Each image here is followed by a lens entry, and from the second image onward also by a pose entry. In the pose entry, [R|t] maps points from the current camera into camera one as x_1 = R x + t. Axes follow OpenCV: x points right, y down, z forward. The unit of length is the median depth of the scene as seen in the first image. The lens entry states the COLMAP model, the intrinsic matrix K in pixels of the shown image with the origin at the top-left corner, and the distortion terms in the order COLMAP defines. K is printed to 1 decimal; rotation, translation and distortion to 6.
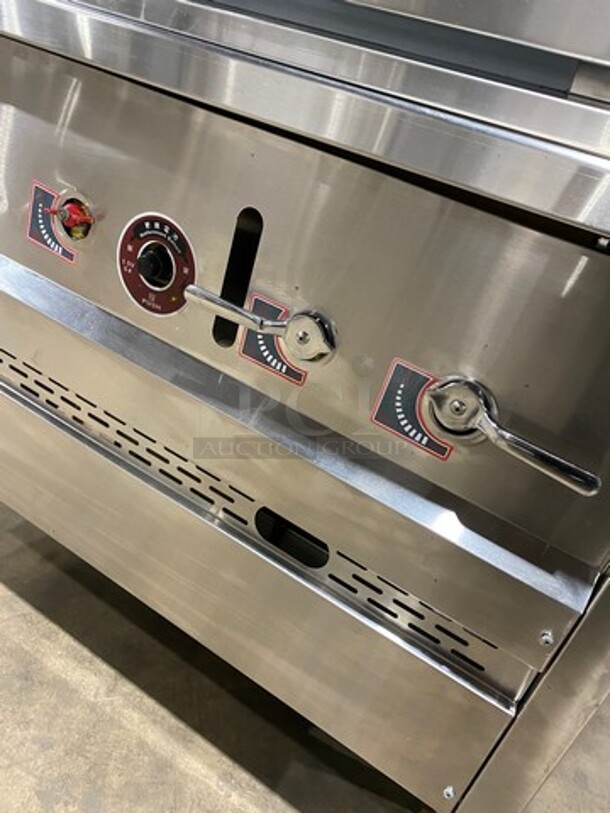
lens RADIAL K [[616.6, 0, 304.7], [0, 616.6, 405.2], [0, 0, 1]] dist [-0.002362, -0.001425]
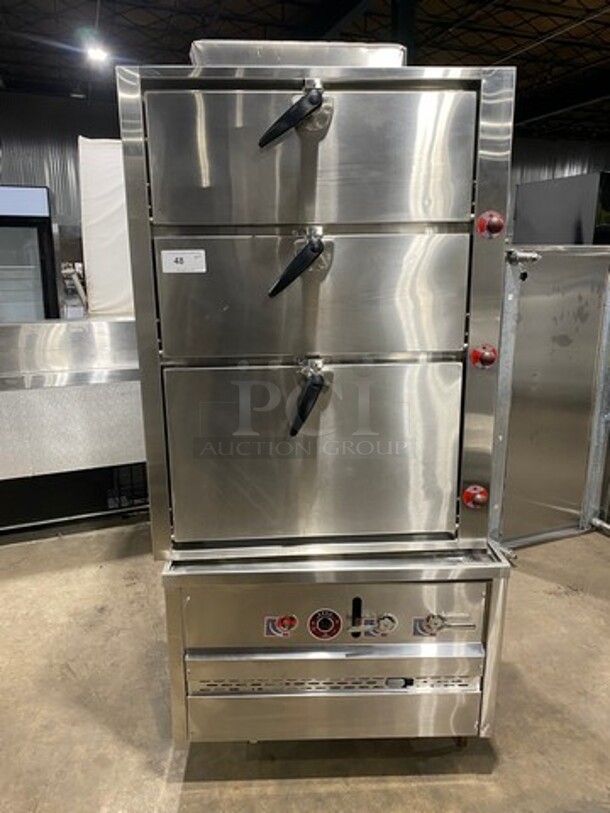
lens RADIAL K [[616.6, 0, 305.5], [0, 616.6, 407.1], [0, 0, 1]] dist [-0.002362, -0.001425]
pose [[0.823233, -0.381629, 0.420293, -1.136153], [0.438542, 0.897637, -0.043916, -1.048466], [-0.360510, 0.220470, 0.906325, -1.840088]]
